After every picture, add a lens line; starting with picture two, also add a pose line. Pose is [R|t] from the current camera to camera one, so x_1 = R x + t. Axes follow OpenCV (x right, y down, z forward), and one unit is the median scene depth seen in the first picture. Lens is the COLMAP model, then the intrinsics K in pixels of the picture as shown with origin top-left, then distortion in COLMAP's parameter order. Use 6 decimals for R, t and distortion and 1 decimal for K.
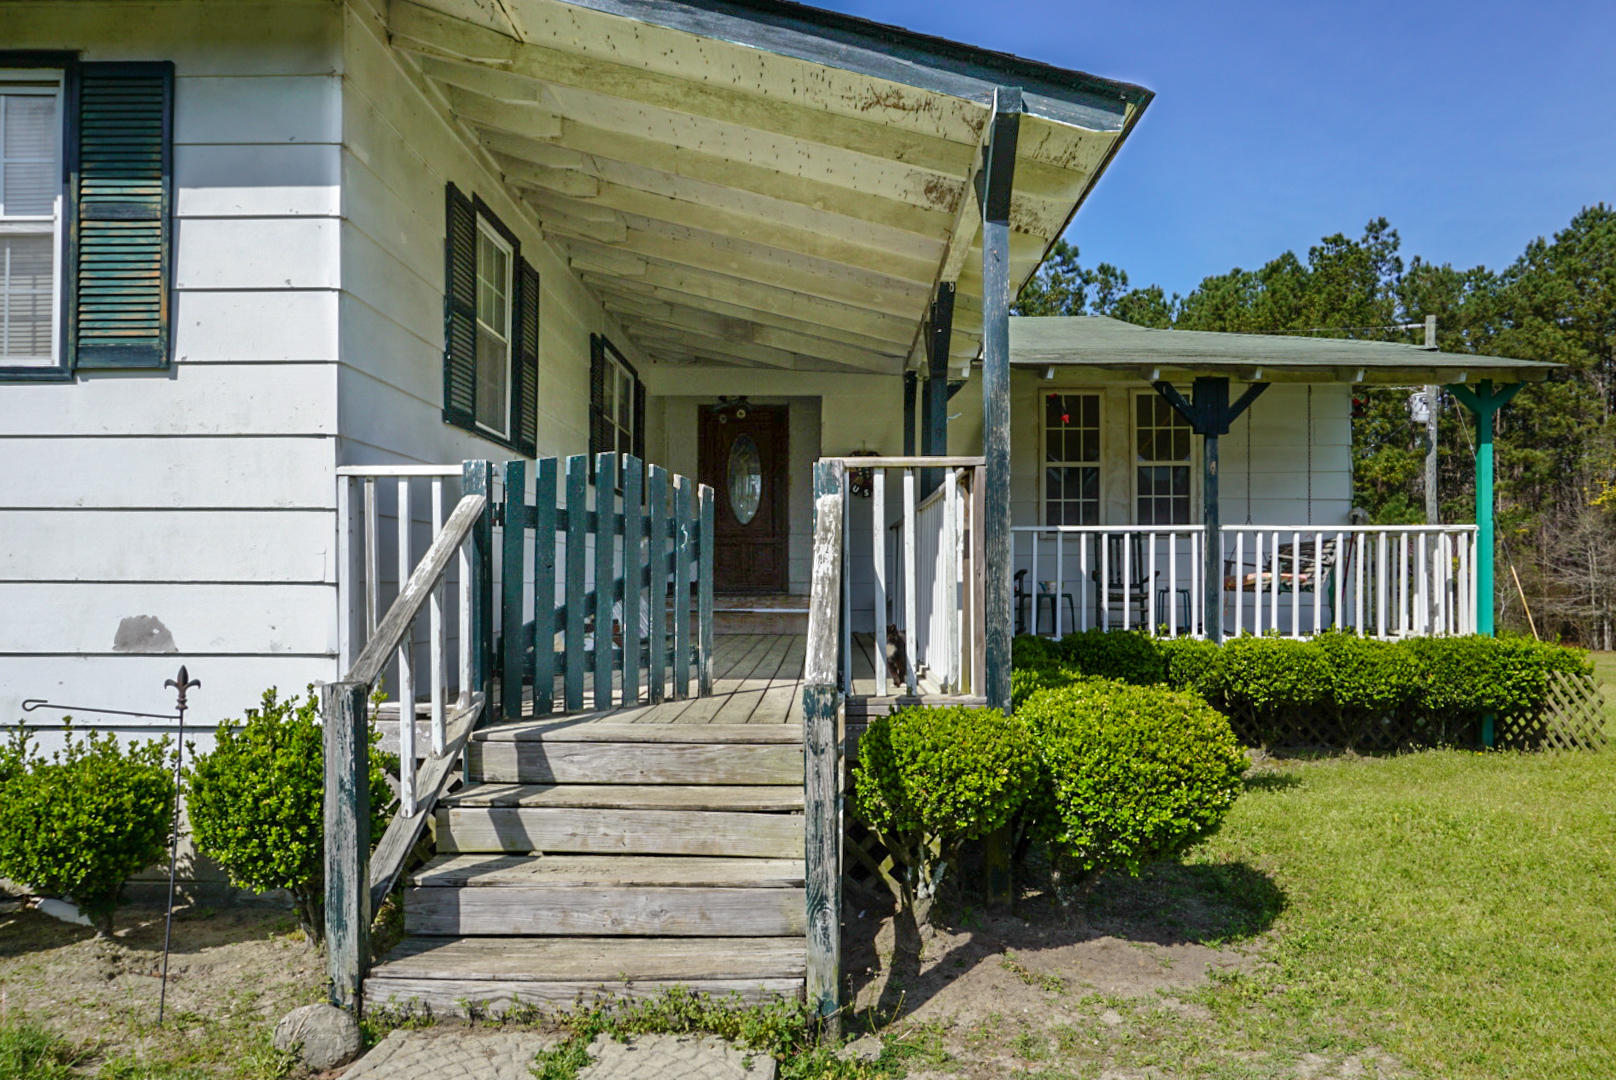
lens RADIAL K [[1096.2, 0, 762.2], [0, 1096.2, 549.8], [0, 0, 1]] dist [-0.069871, 0.036487]
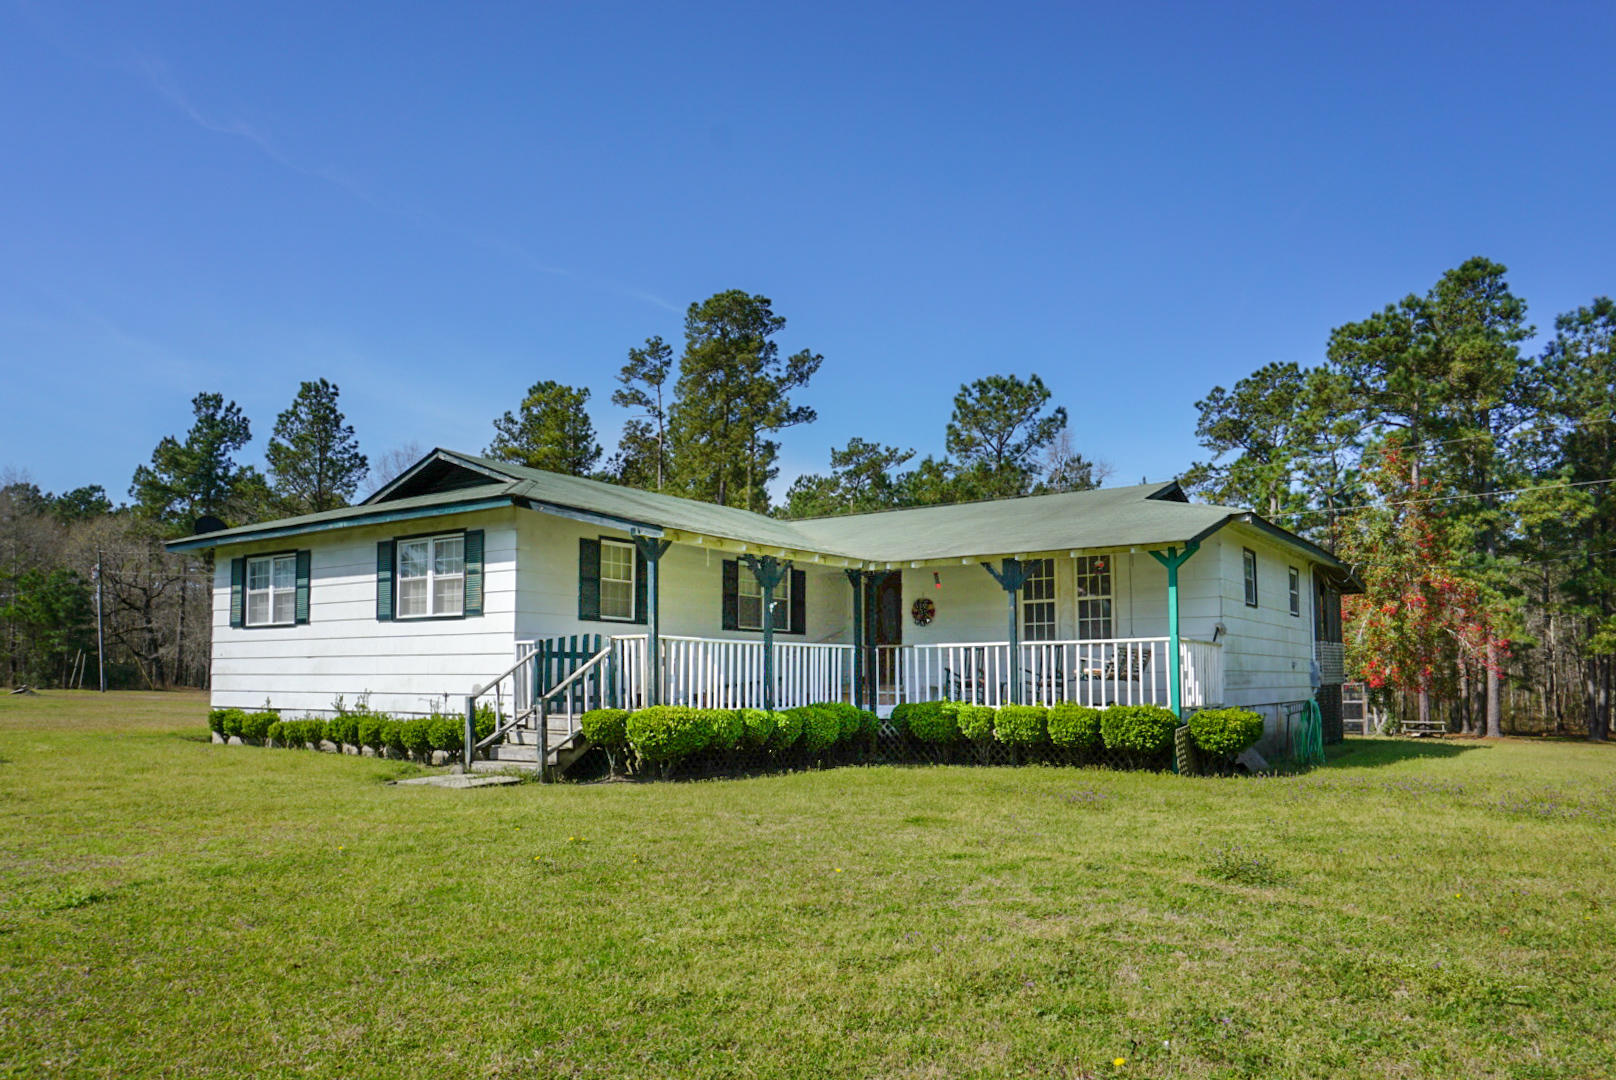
lens RADIAL K [[1096.2, 0, 762.2], [0, 1096.2, 549.8], [0, 0, 1]] dist [-0.069871, 0.036487]
pose [[0.798960, -0.082637, -0.595680, 2.355780], [0.019392, 0.993539, -0.111820, 0.039853], [0.601071, 0.077788, 0.795401, -1.336312]]
